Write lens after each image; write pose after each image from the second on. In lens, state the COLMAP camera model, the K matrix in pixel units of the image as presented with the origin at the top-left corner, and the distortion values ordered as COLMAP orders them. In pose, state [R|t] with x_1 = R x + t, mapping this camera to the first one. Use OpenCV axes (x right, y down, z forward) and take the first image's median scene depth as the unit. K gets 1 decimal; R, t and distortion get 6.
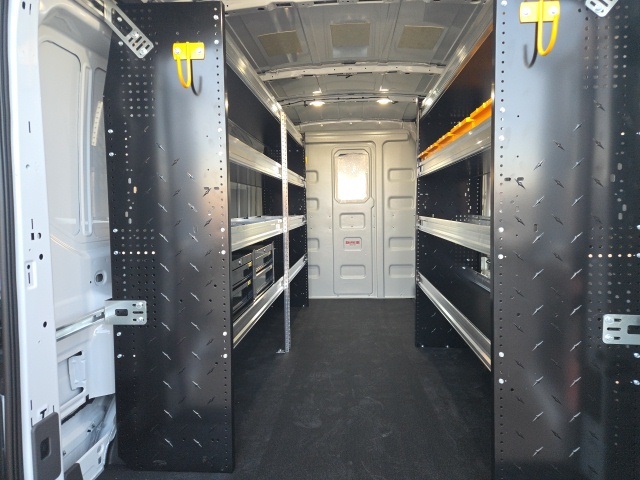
lens RADIAL K [[439.8, 0, 322.5], [0, 439.8, 241.8], [0, 0, 1]] dist [0.061500, -0.022755]
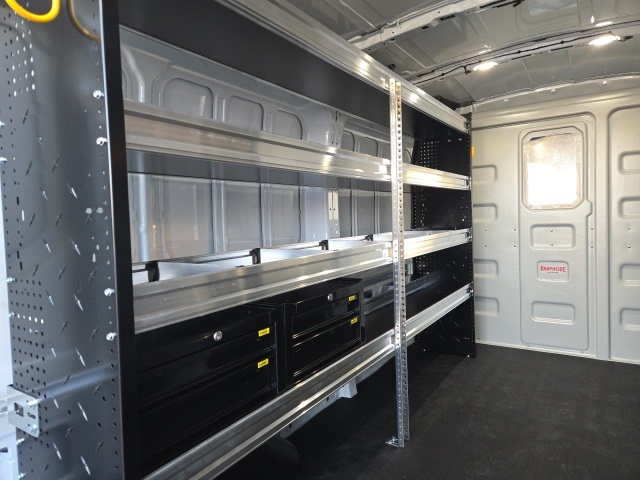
lens RADIAL K [[439.8, 0, 316.3], [0, 439.8, 237.6], [0, 0, 1]] dist [0.061500, -0.022755]
pose [[0.874867, 0.011899, -0.484217, 0.083526], [-0.019217, 0.999764, -0.010153, -0.032091], [0.483982, 0.018188, 0.874889, 0.240349]]
